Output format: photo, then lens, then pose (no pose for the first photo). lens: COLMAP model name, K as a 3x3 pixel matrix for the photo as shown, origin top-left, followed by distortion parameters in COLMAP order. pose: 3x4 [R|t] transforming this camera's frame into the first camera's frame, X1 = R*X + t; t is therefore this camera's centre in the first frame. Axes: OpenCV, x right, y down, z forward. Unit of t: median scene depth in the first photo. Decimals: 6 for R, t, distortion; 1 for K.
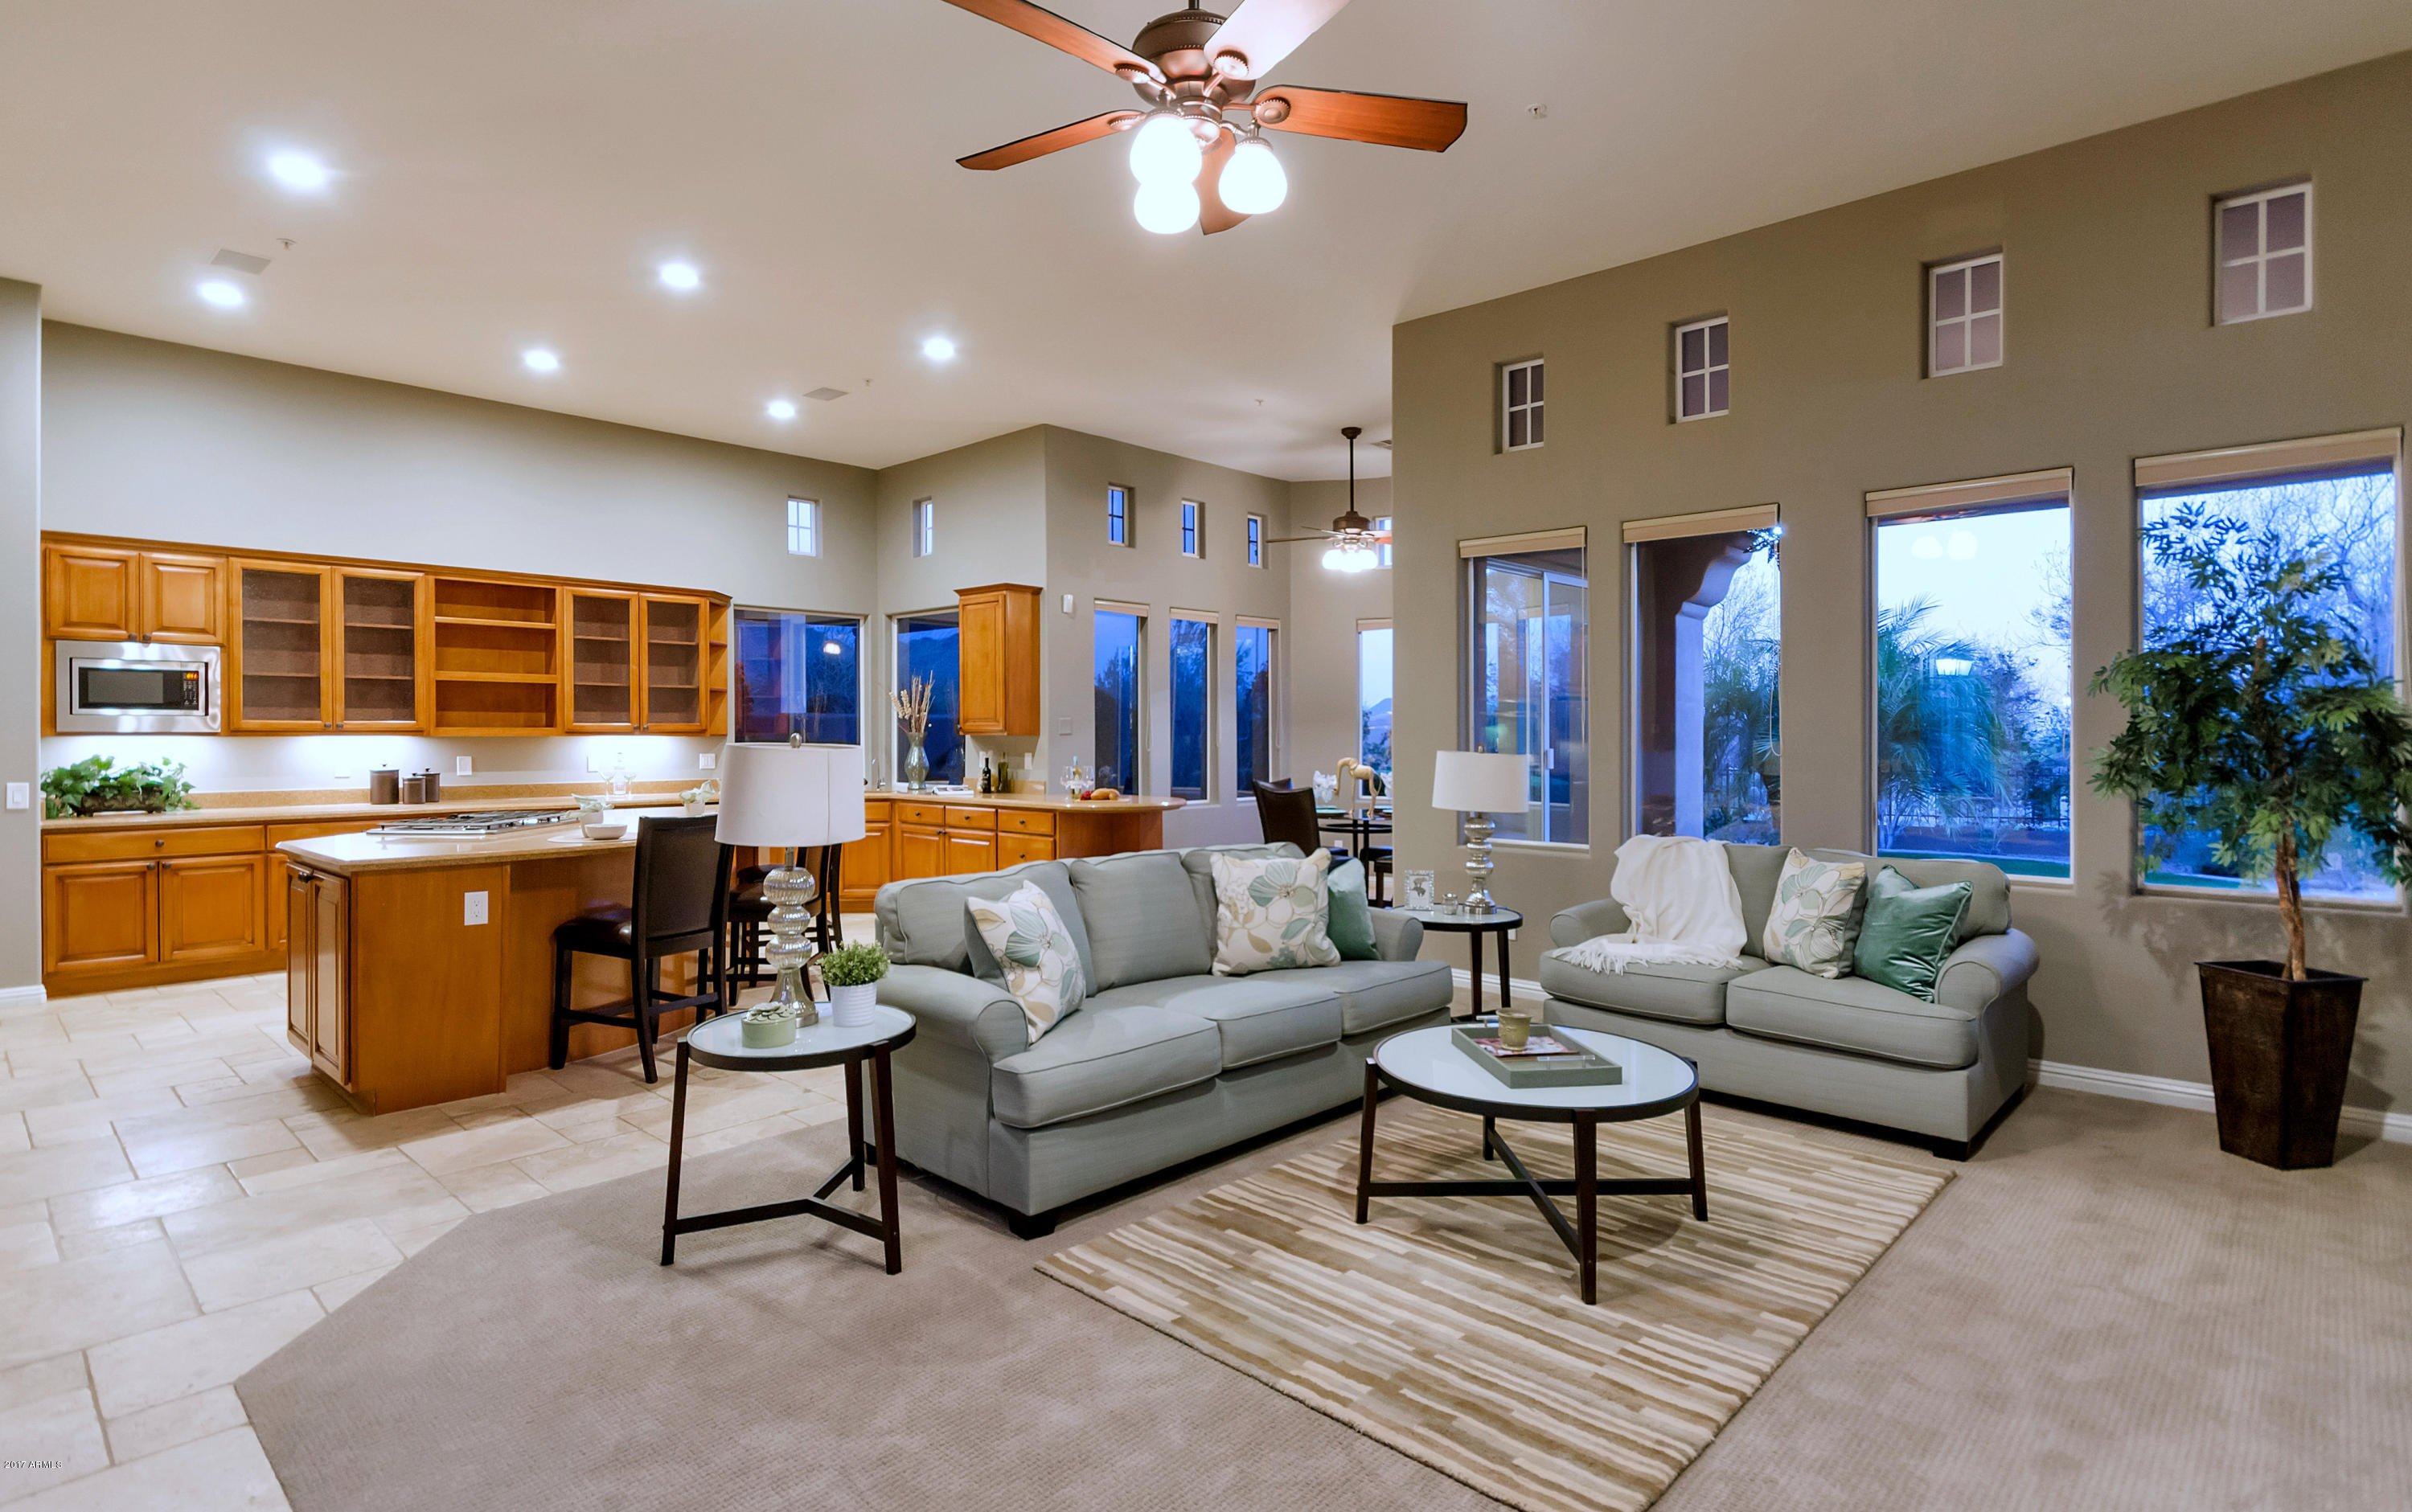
lens RADIAL K [[1196.0, 0, 1229.2], [0, 1196.0, 739.0], [0, 0, 1]] dist [0.000480, -0.002465]
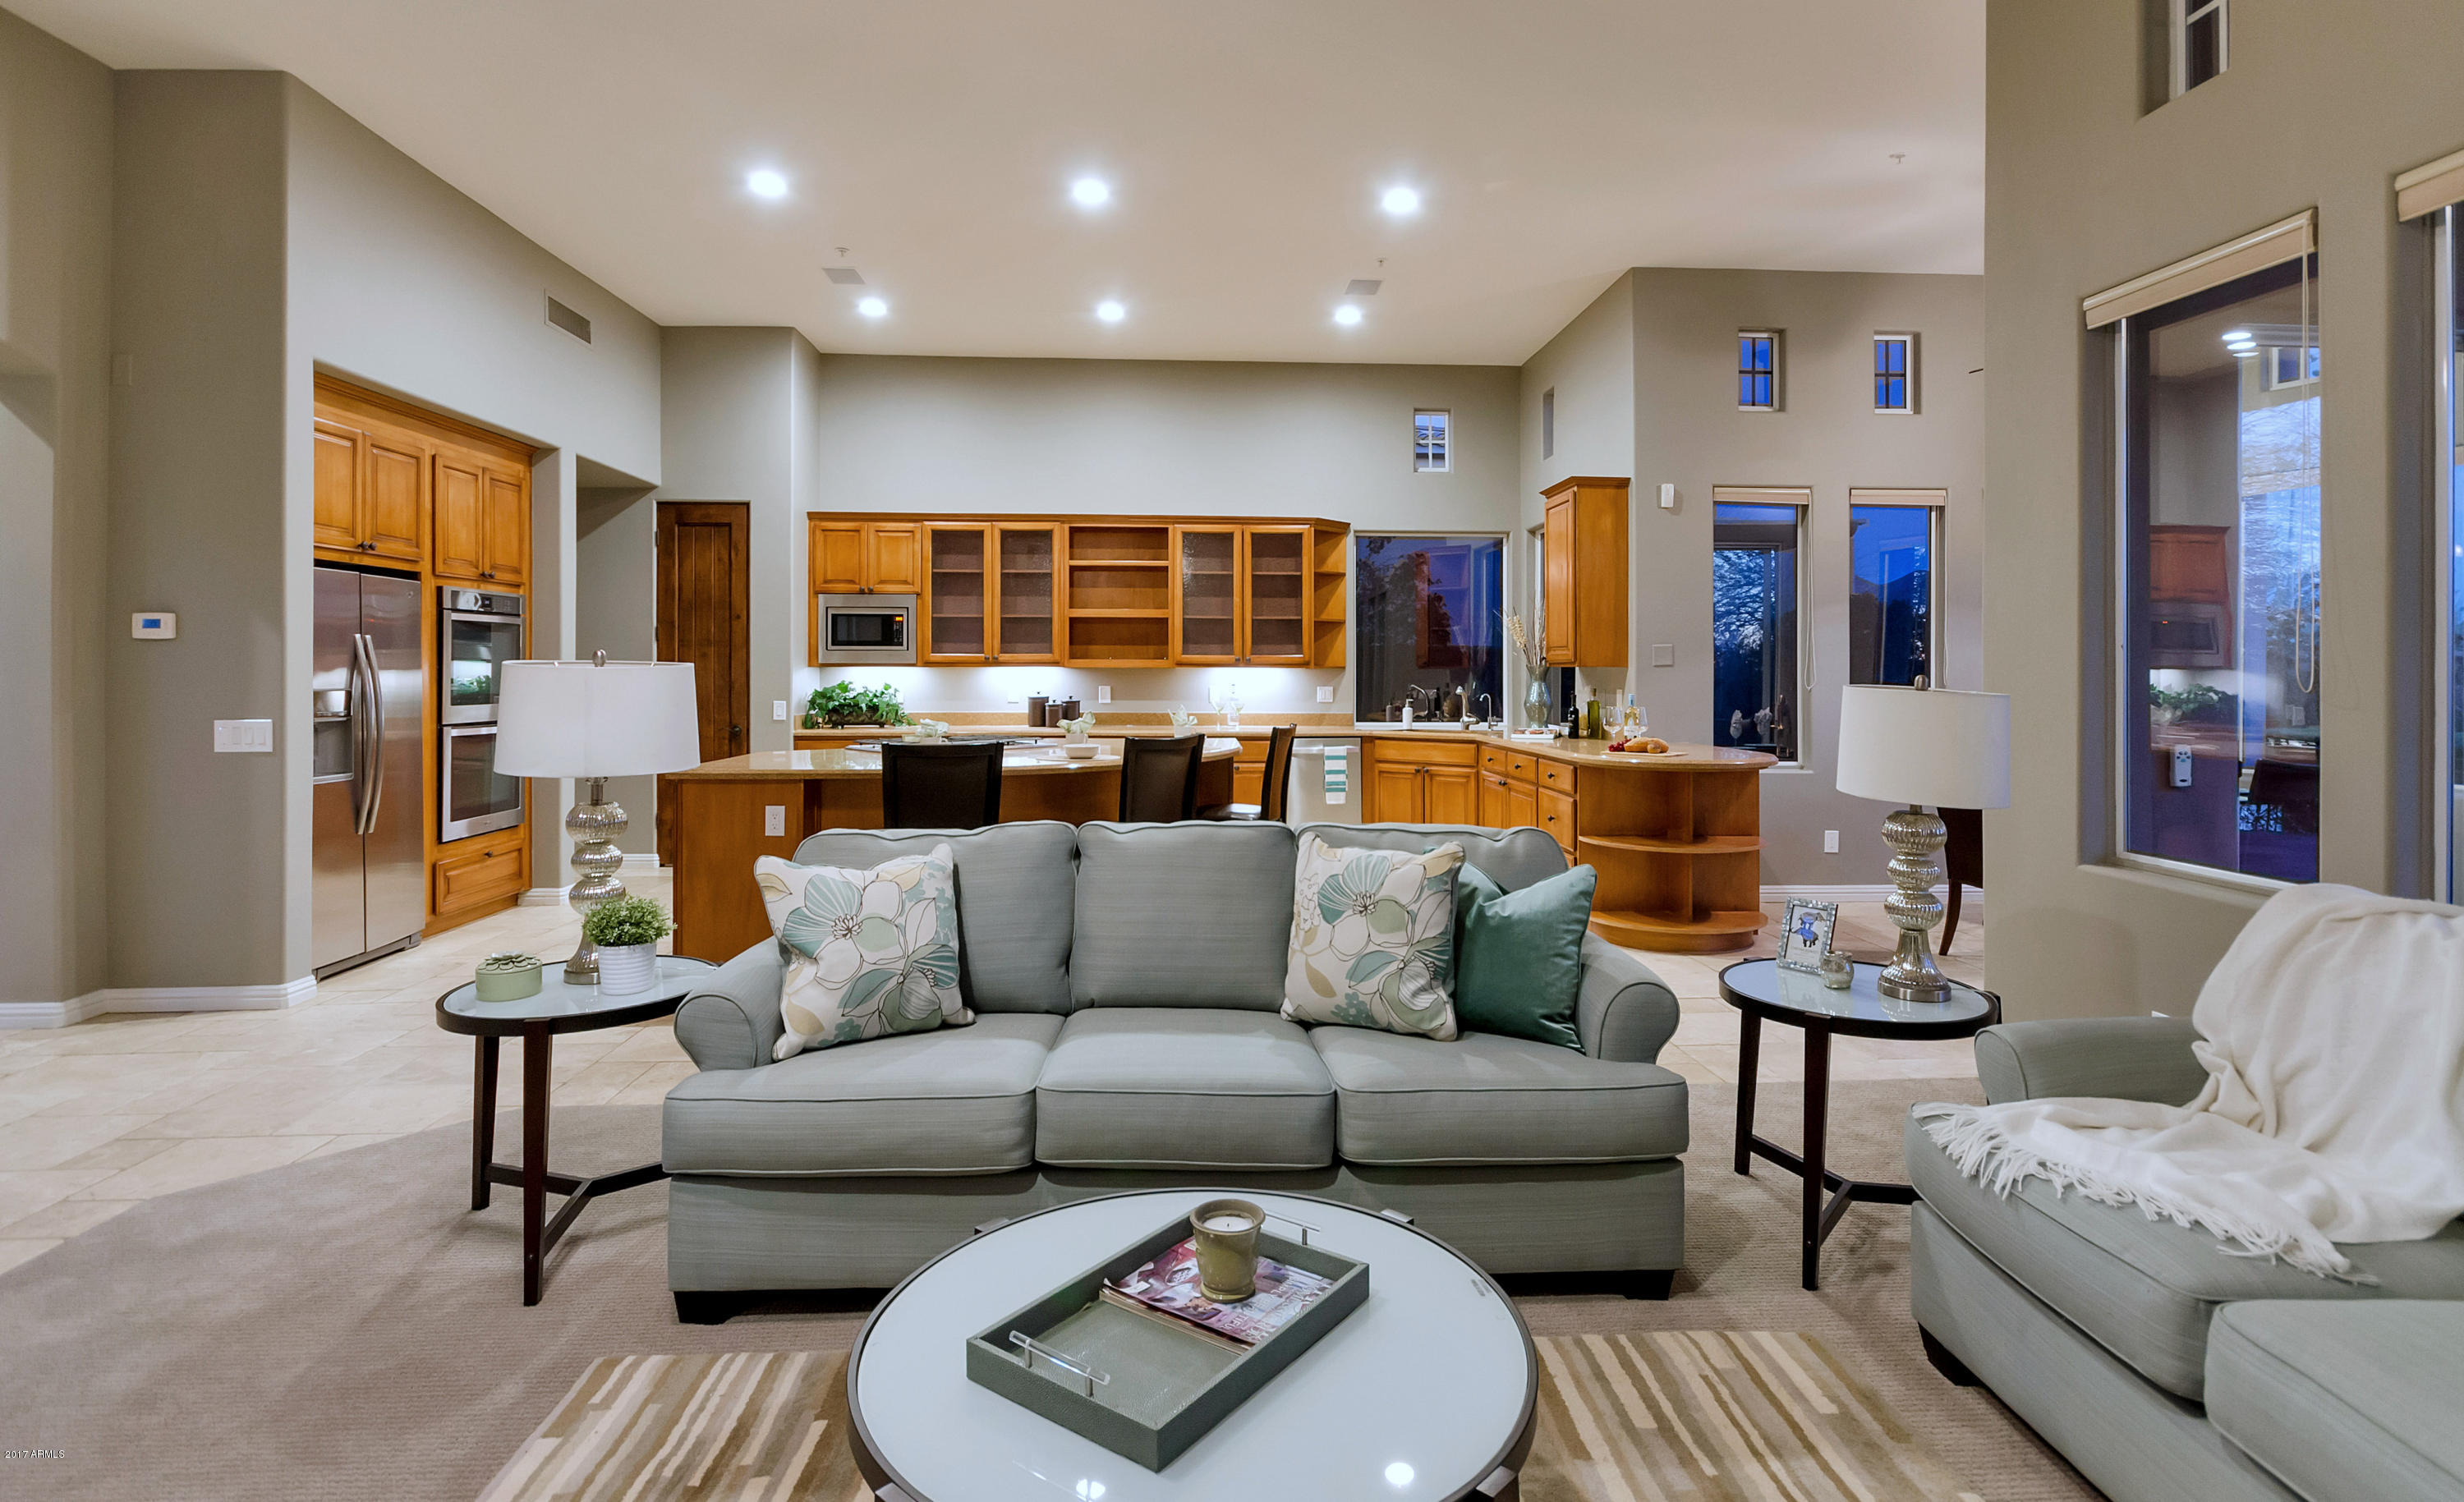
lens RADIAL K [[1232.5, 0, 1249.6], [0, 1232.5, 673.2], [0, 0, 1]] dist [0.001051, -0.000134]
pose [[0.720387, 0.001968, -0.693570, 0.272560], [-0.005718, 0.999979, -0.003102, 0.005967], [0.693549, 0.006200, 0.720383, 0.301988]]
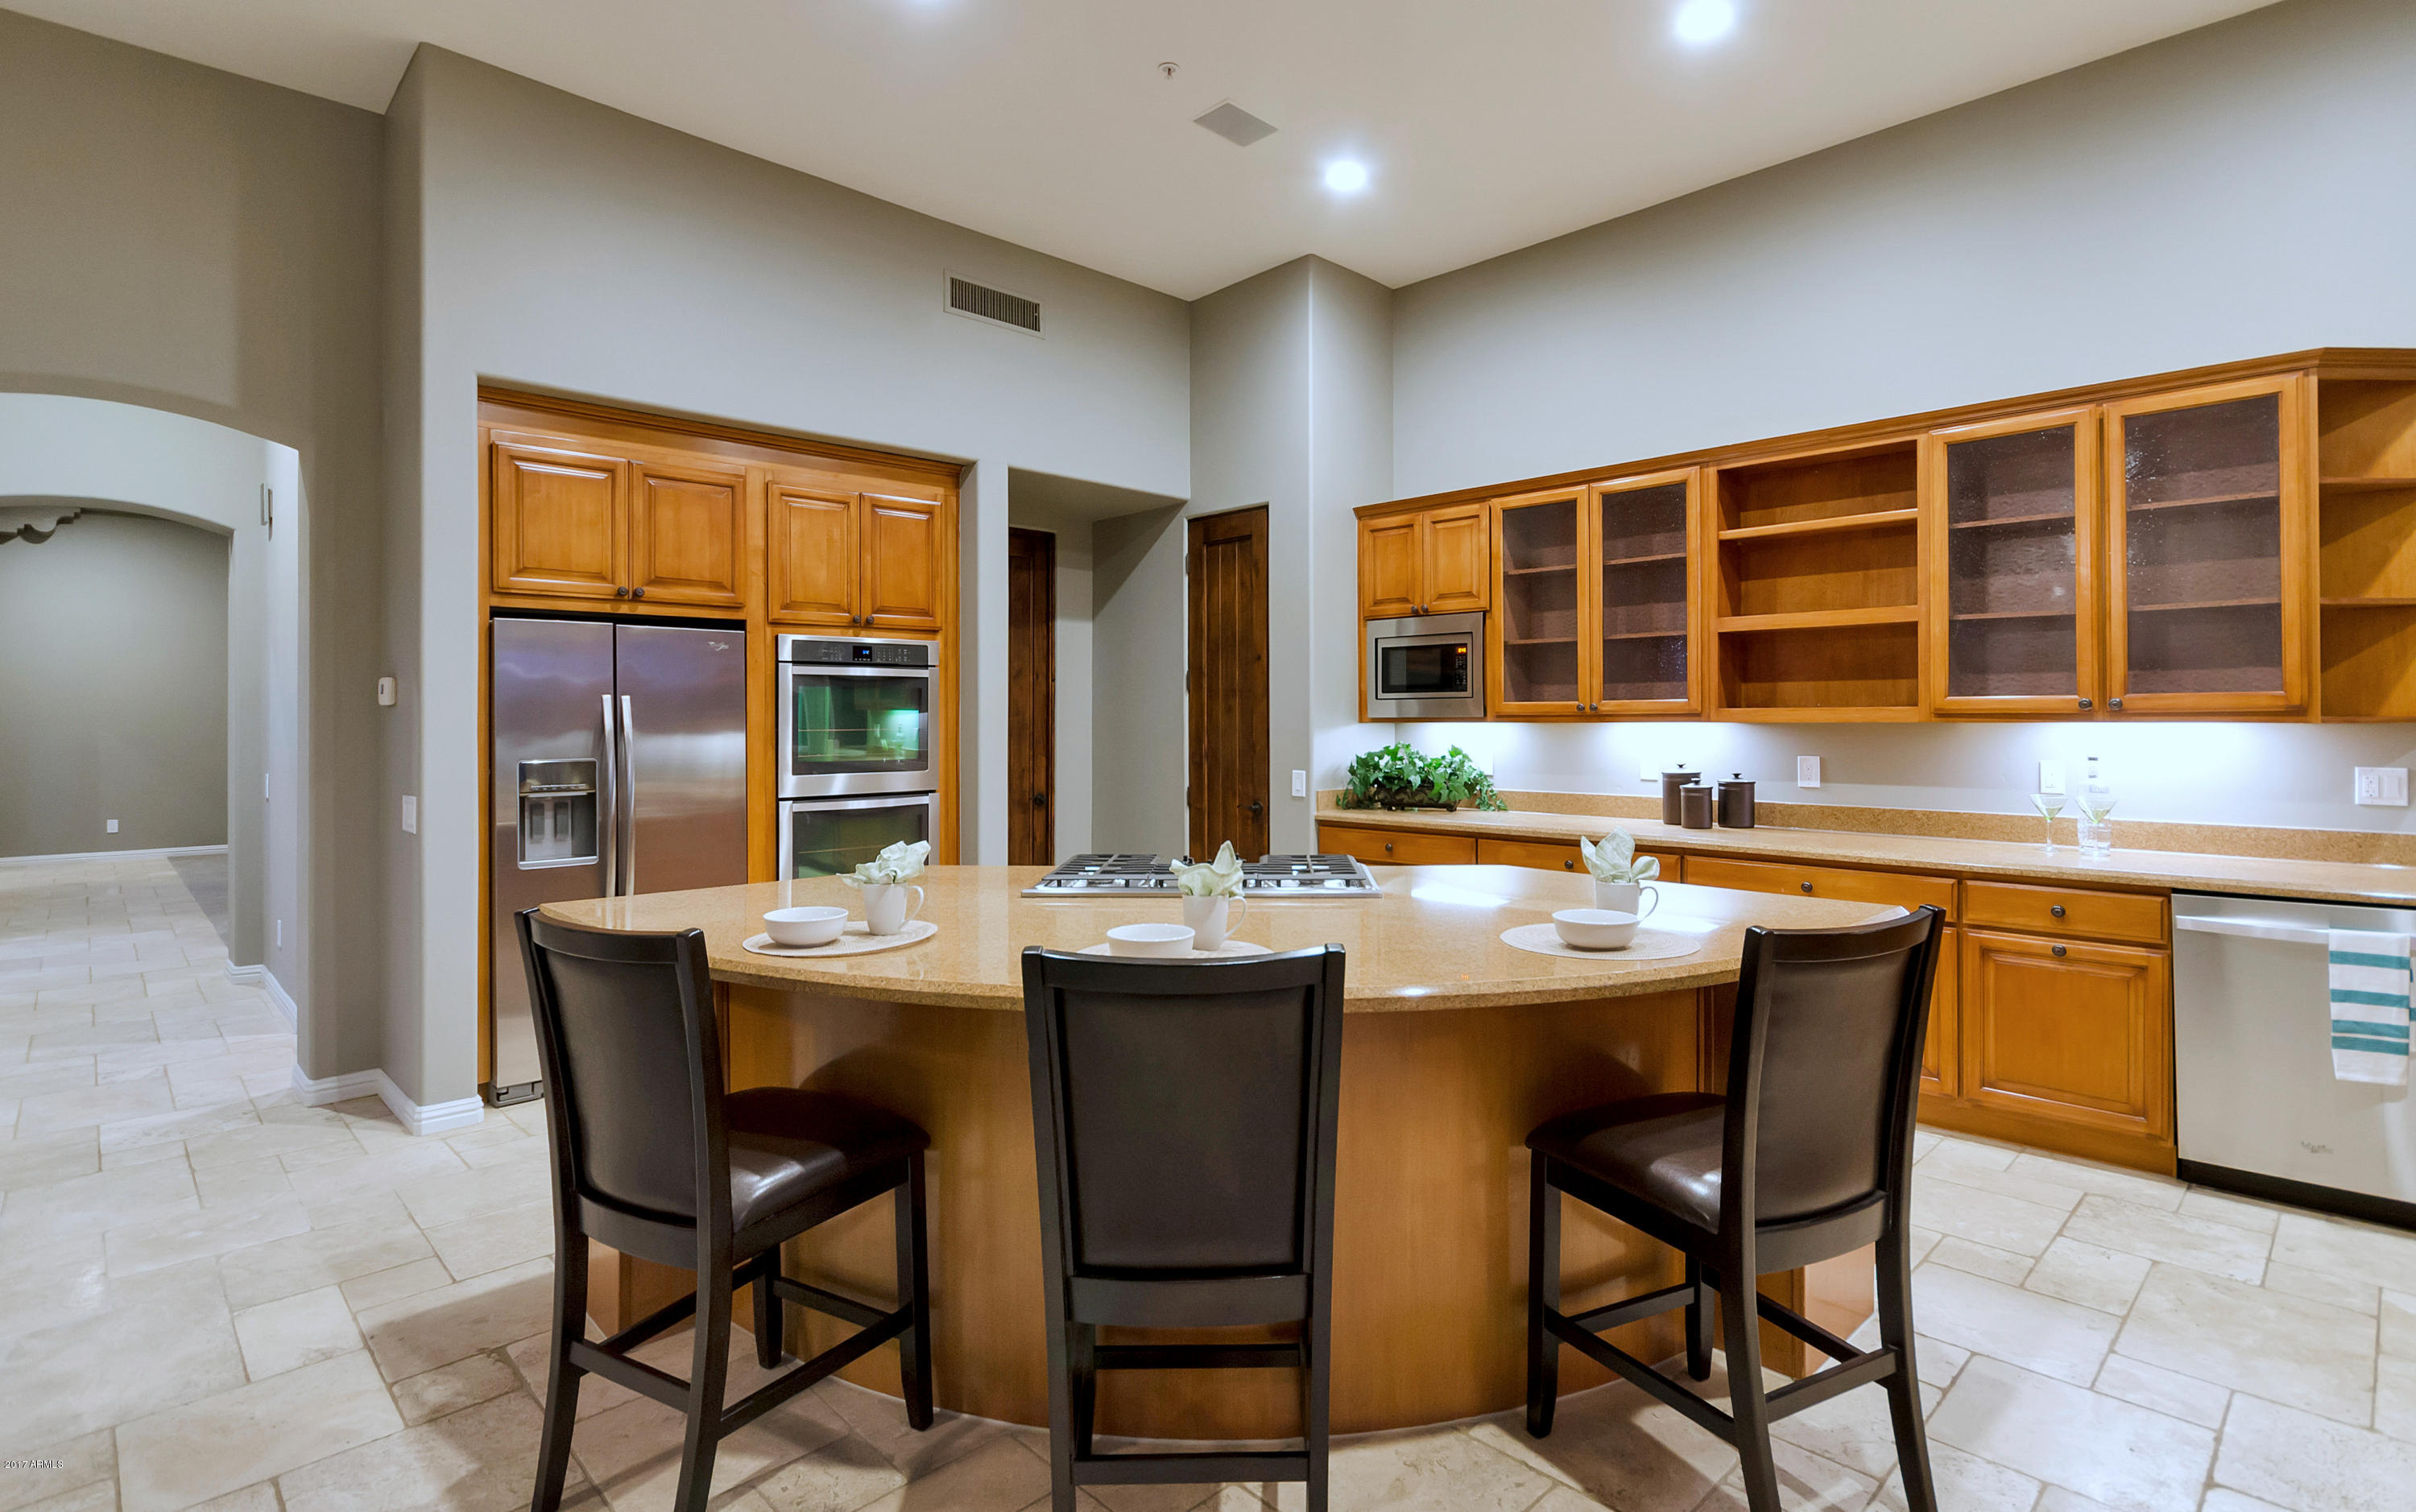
lens RADIAL K [[1172.1, 0, 1230.6], [0, 1172.1, 714.2], [0, 0, 1]] dist [0.000629, -0.002677]
pose [[-0.053853, -0.004023, -0.998541, -0.040466], [-0.000449, 0.999992, -0.004004, -0.004276], [0.998549, 0.000233, -0.053855, 0.820502]]
